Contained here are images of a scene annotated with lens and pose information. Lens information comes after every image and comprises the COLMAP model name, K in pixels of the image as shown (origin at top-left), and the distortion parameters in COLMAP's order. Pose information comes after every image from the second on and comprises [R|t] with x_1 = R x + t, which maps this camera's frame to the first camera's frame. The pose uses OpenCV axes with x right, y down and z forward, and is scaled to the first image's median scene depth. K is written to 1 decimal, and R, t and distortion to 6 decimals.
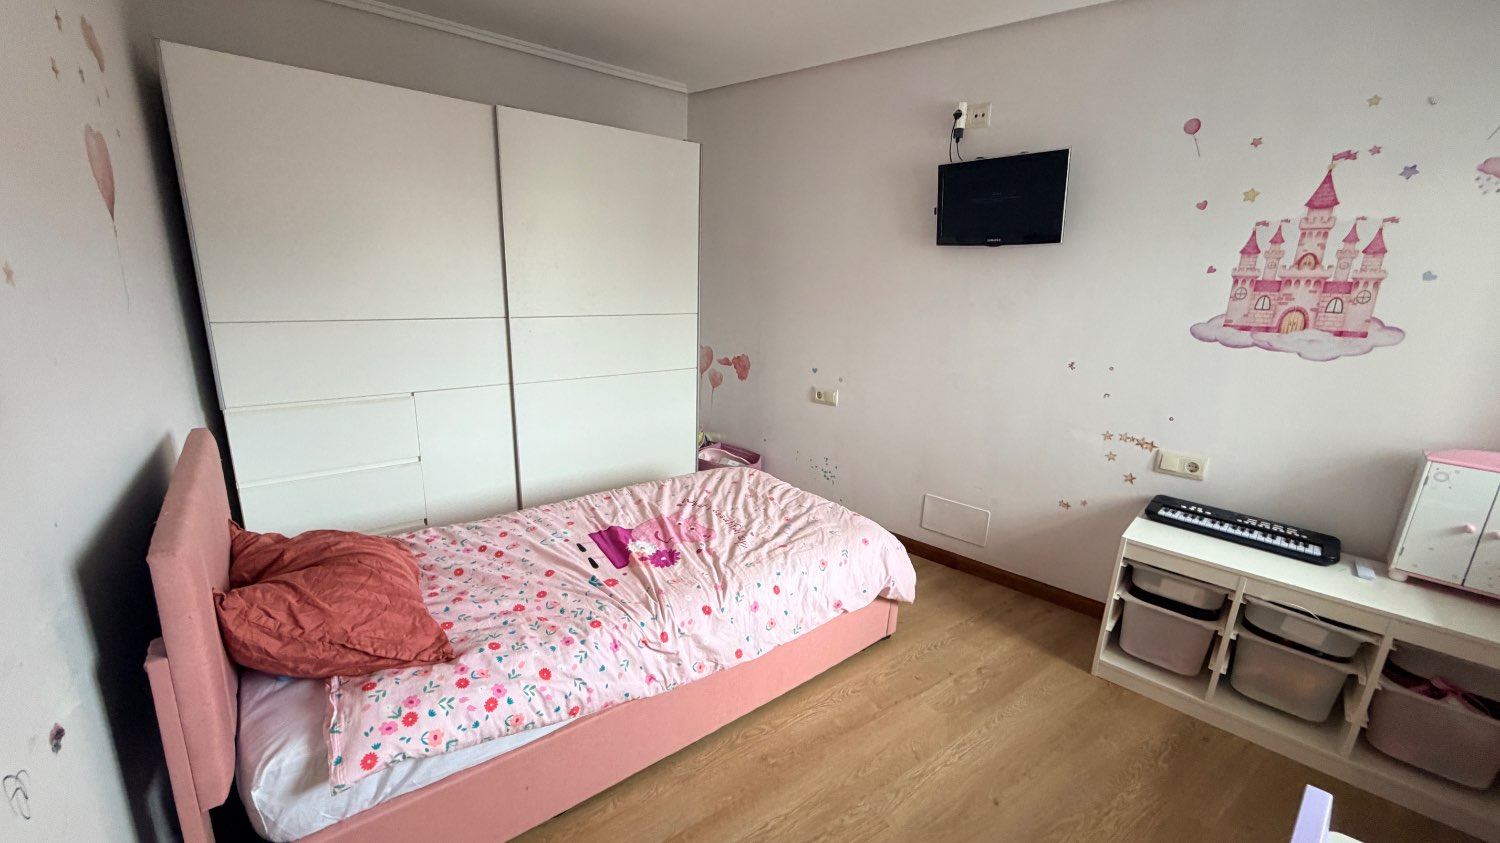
lens RADIAL K [[605.6, 0, 751.7], [0, 605.6, 421.7], [0, 0, 1]] dist [-0.002379, 0.000148]
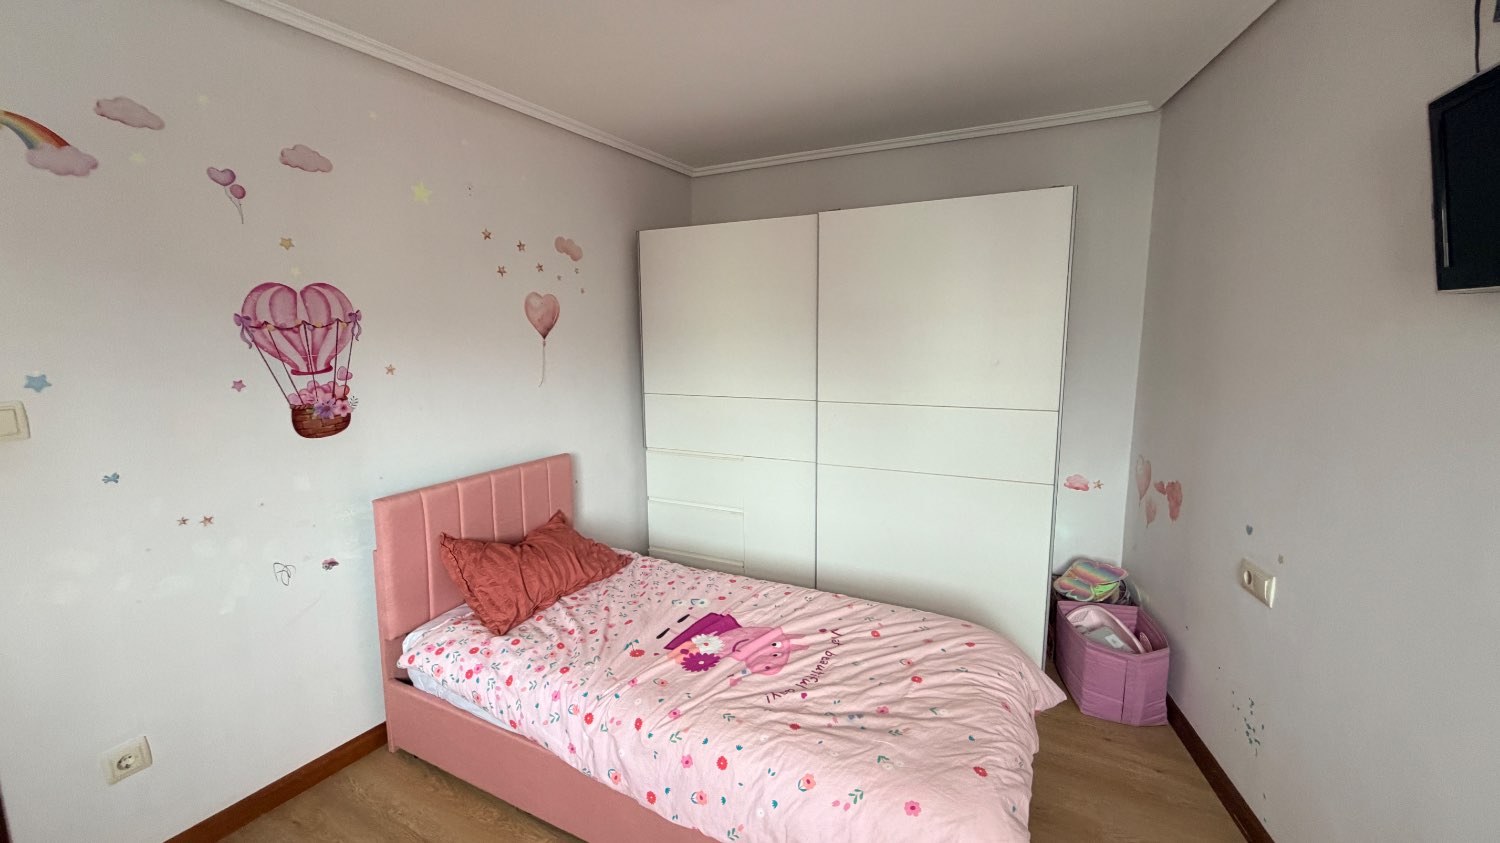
lens RADIAL K [[605.6, 0, 752.7], [0, 605.6, 425.3], [0, 0, 1]] dist [-0.002379, 0.000148]
pose [[0.401889, 0.095340, -0.910711, 0.654021], [-0.200589, 0.979575, 0.014031, -0.151551], [0.893448, 0.177040, 0.412805, 0.571651]]
